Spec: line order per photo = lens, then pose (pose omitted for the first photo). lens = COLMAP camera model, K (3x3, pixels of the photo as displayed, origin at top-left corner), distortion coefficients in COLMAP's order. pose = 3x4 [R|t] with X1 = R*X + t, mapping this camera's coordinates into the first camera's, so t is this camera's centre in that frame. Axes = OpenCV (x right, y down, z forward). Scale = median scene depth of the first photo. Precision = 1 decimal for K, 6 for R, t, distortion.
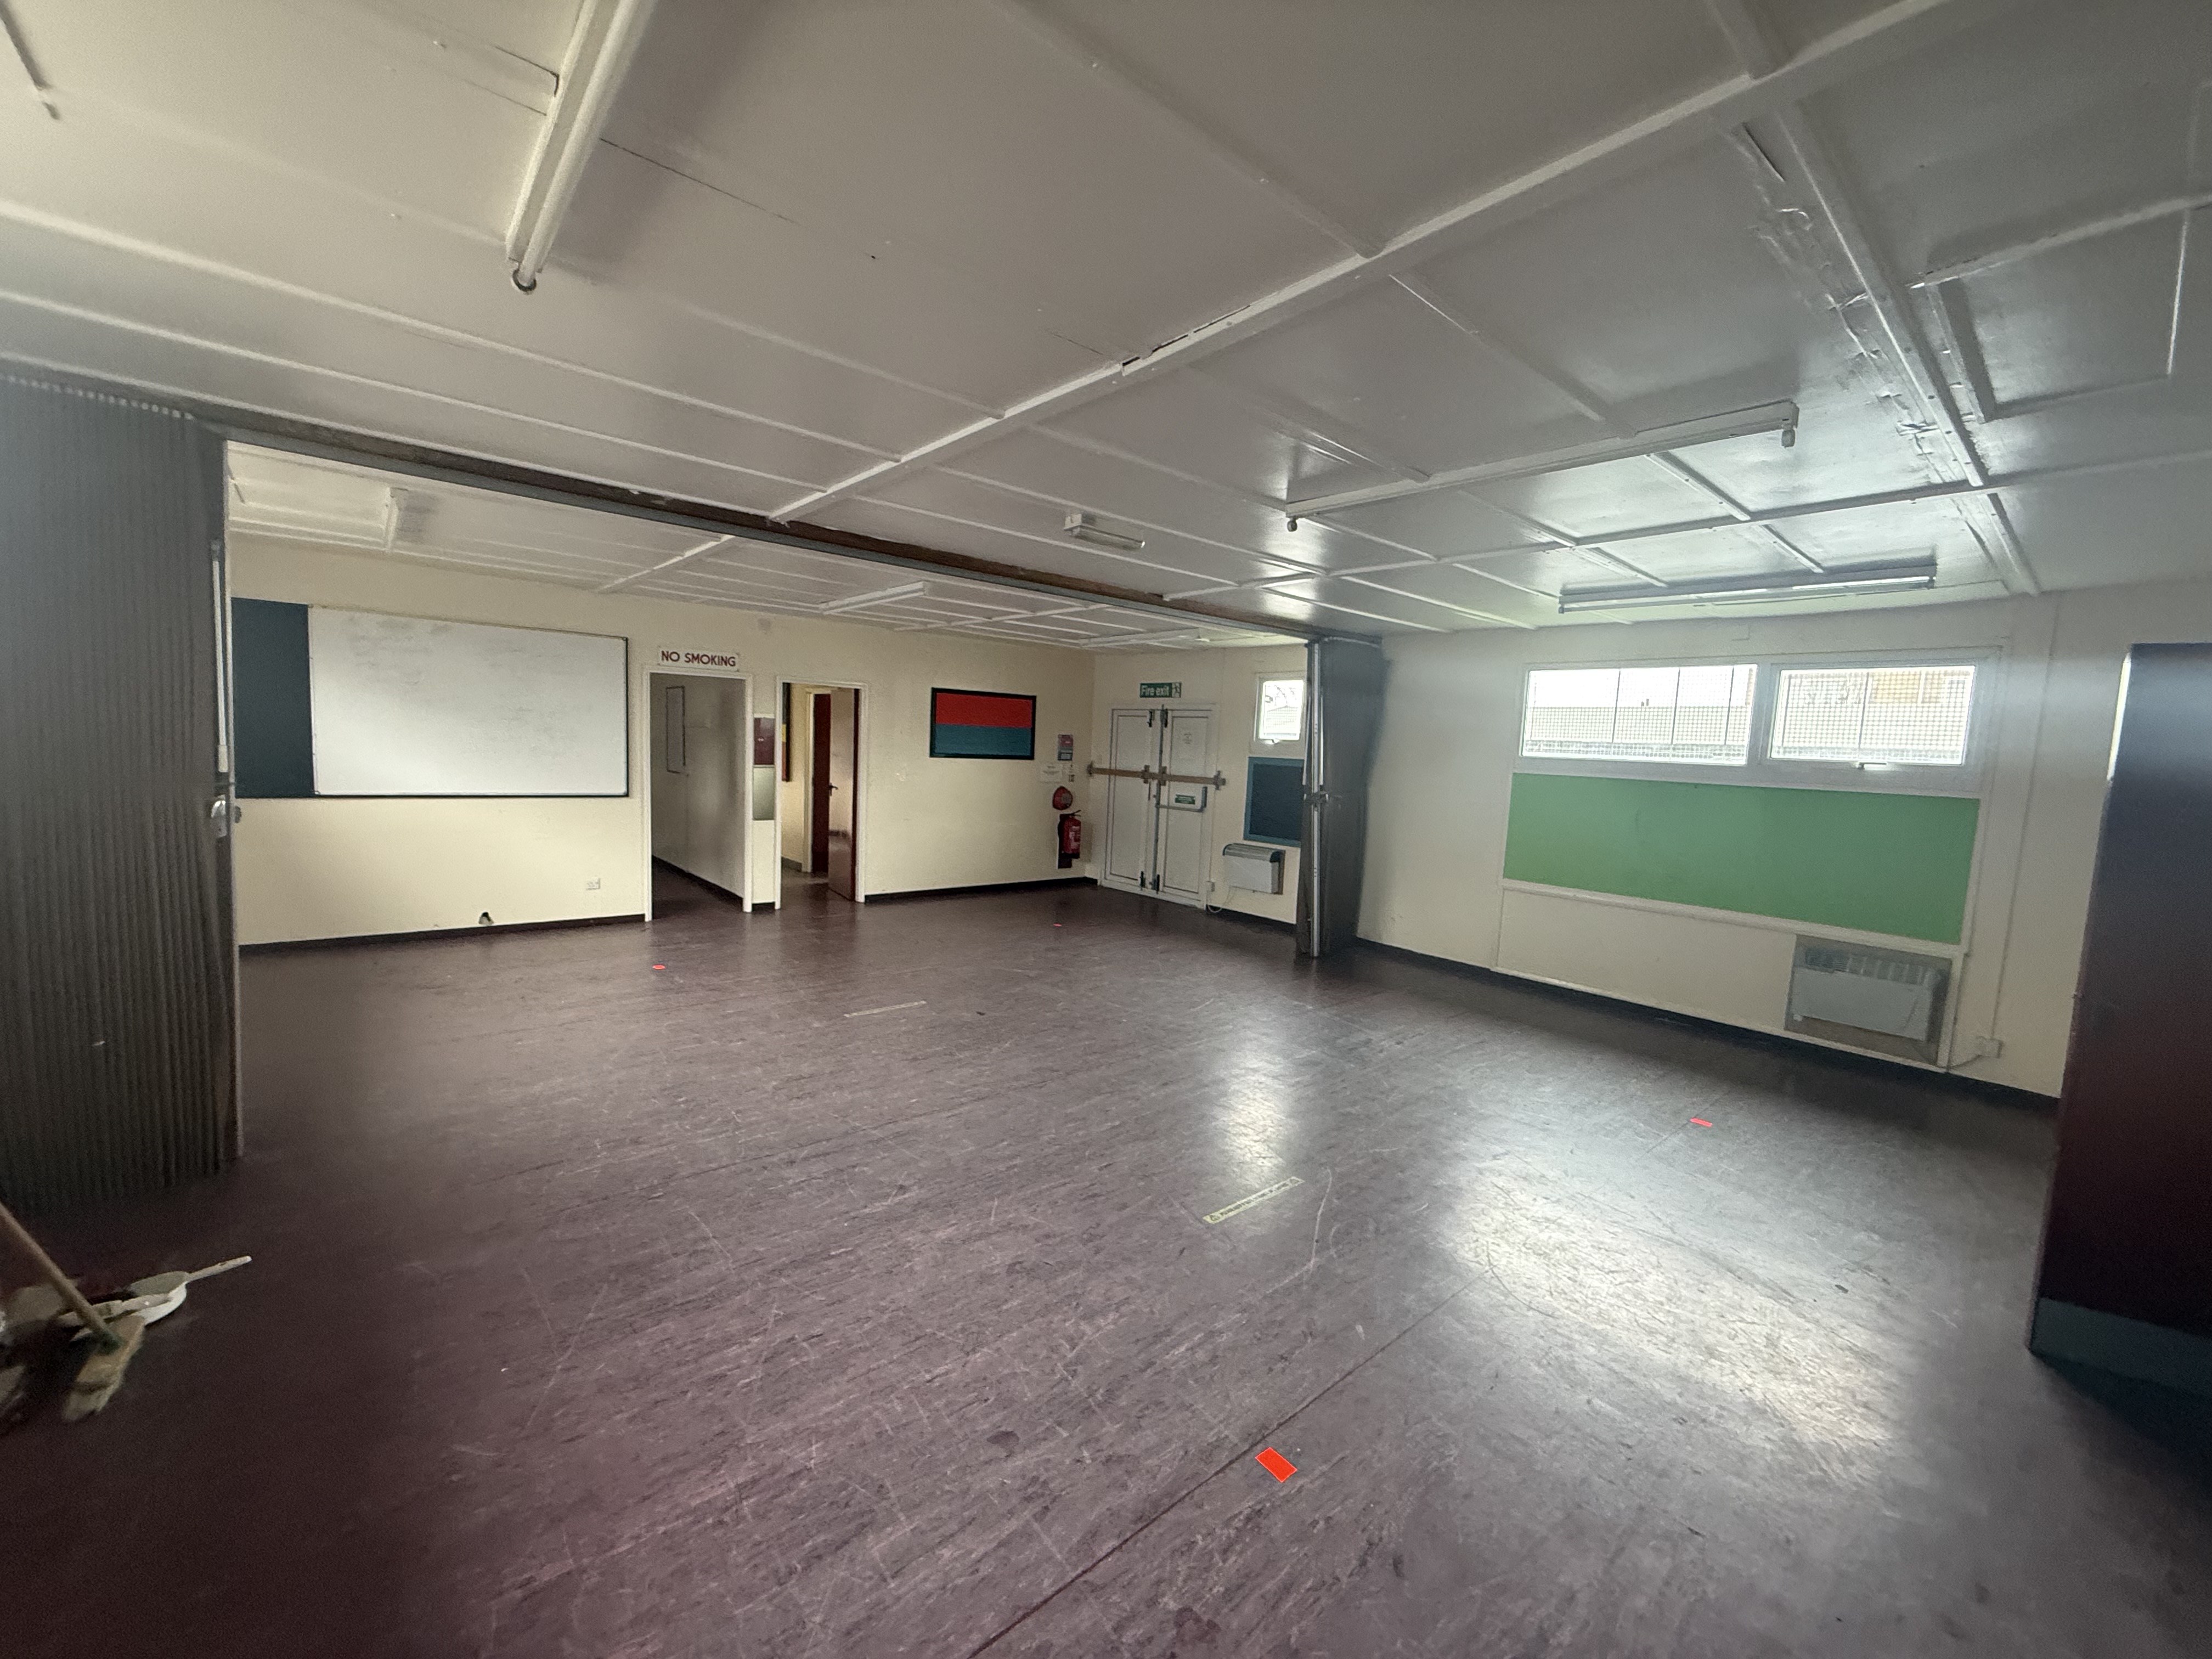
lens RADIAL K [[889.2, 0, 1106.0], [0, 889.2, 829.5], [0, 0, 1]] dist [-0.001472, -0.000201]
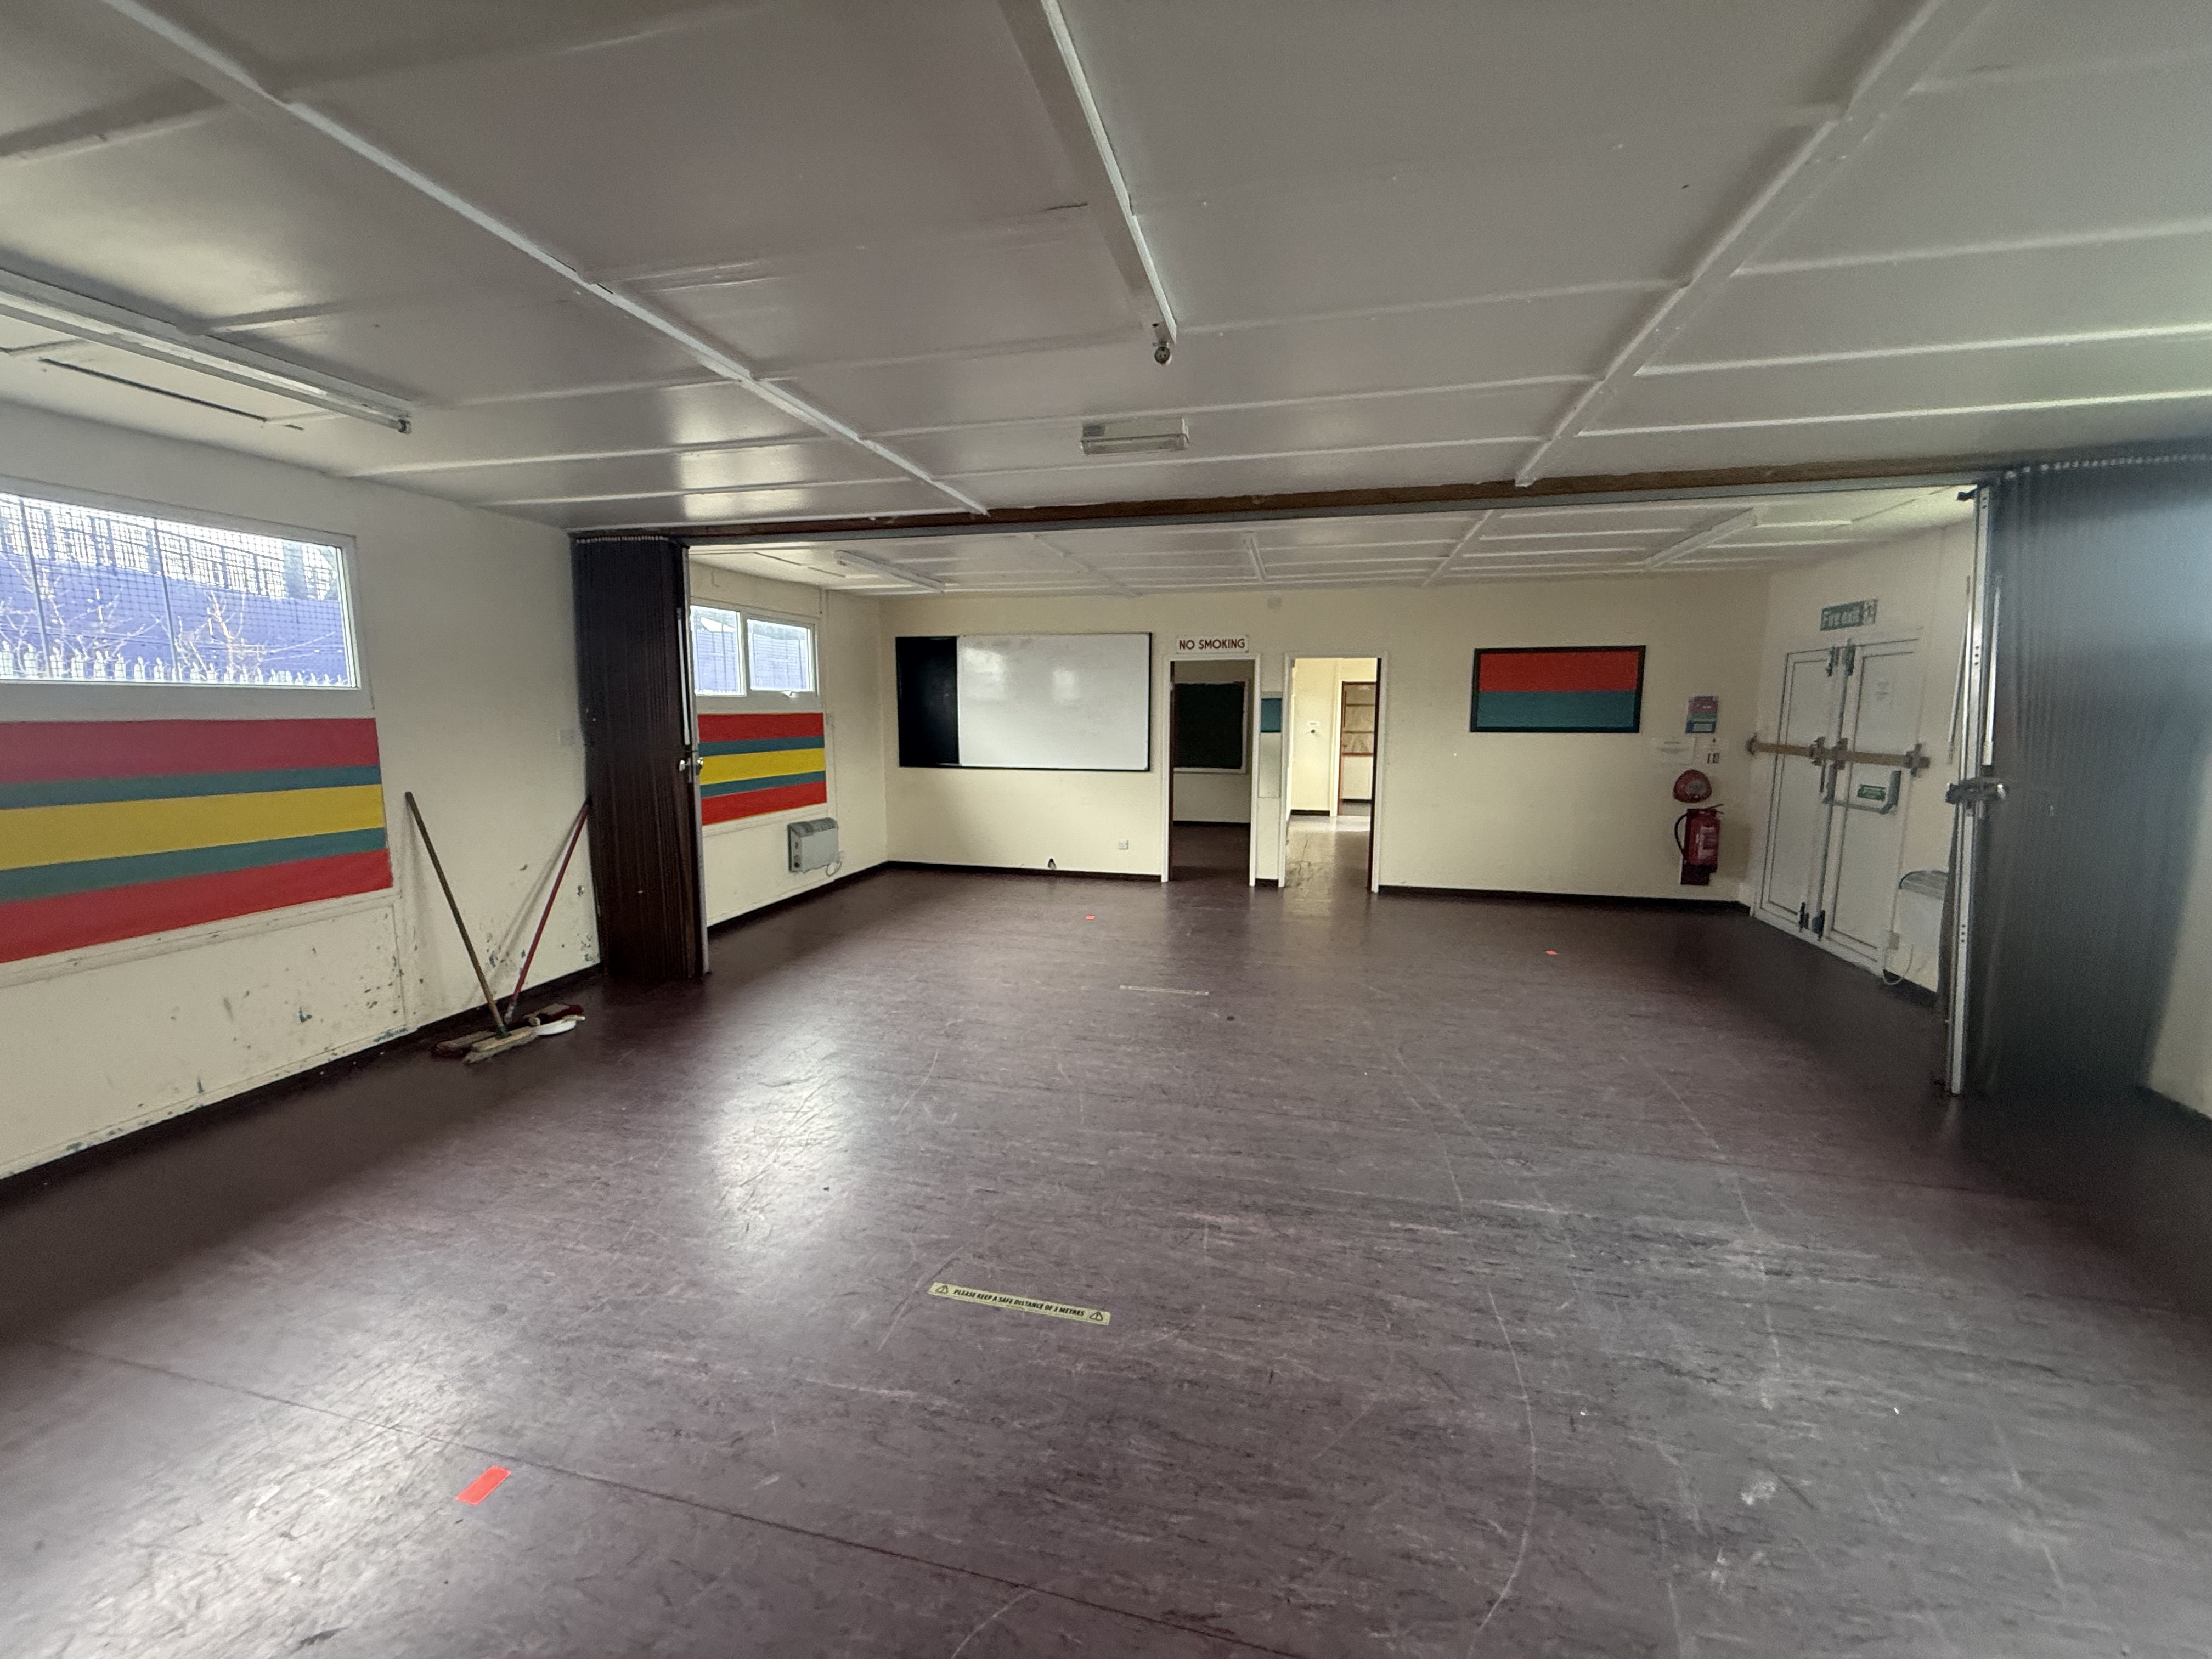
lens RADIAL K [[889.2, 0, 1106.0], [0, 889.2, 829.5], [0, 0, 1]] dist [-0.001472, -0.000201]
pose [[0.574932, 0.064886, -0.815625, 0.335603], [-0.053700, 0.997694, 0.041517, -0.006336], [0.816437, 0.019929, 0.577090, 0.263826]]
